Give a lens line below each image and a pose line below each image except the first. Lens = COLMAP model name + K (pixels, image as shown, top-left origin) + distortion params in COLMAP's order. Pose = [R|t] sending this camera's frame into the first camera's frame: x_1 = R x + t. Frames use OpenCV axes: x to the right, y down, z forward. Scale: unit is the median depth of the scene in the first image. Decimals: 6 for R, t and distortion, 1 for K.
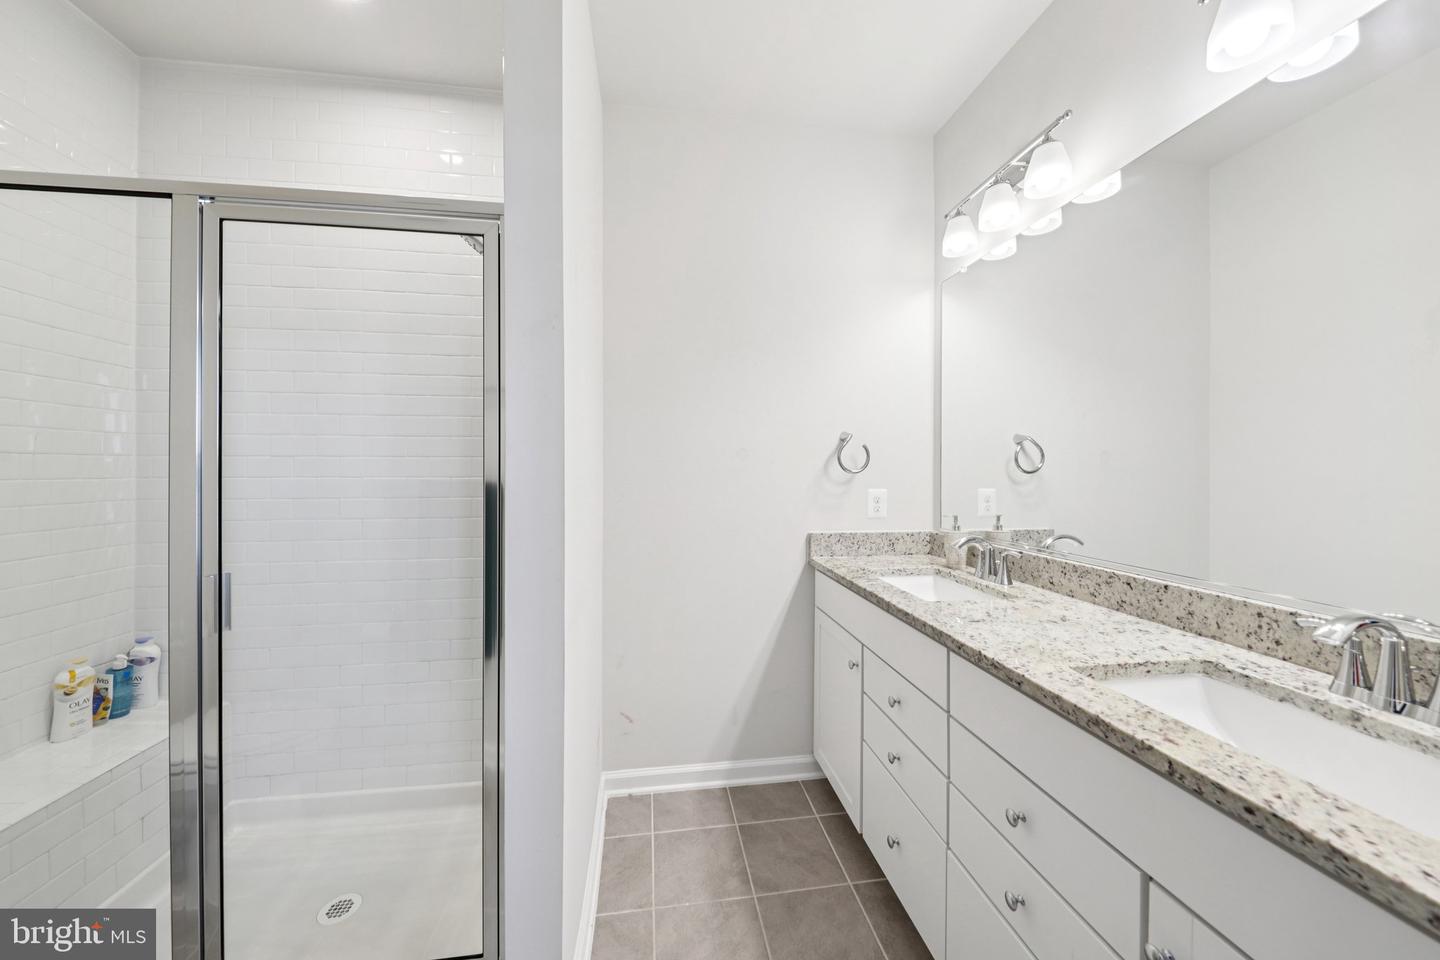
lens RADIAL K [[499.8, 0, 718.2], [0, 499.8, 472.8], [0, 0, 1]] dist [0.000002, -0.000306]
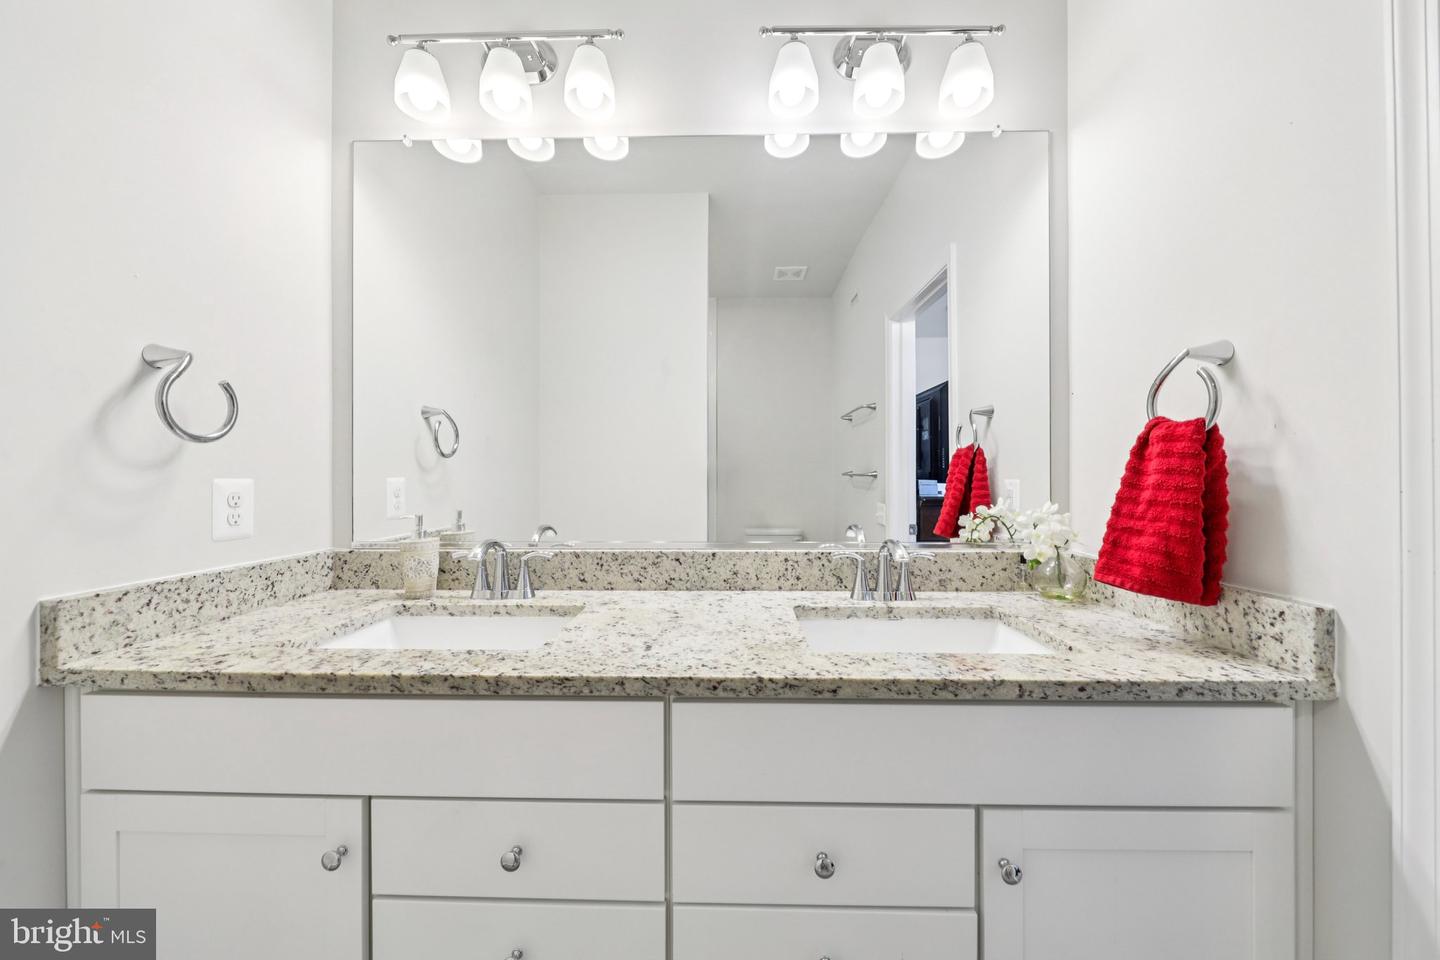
lens RADIAL K [[513.0, 0, 718.7], [0, 513.0, 475.6], [0, 0, 1]] dist [0.002086, -0.000325]
pose [[0.164749, -0.002909, 0.986331, -0.175514], [0.008840, 0.999960, 0.001473, 0.057884], [-0.986296, 0.008476, 0.164768, 0.792679]]
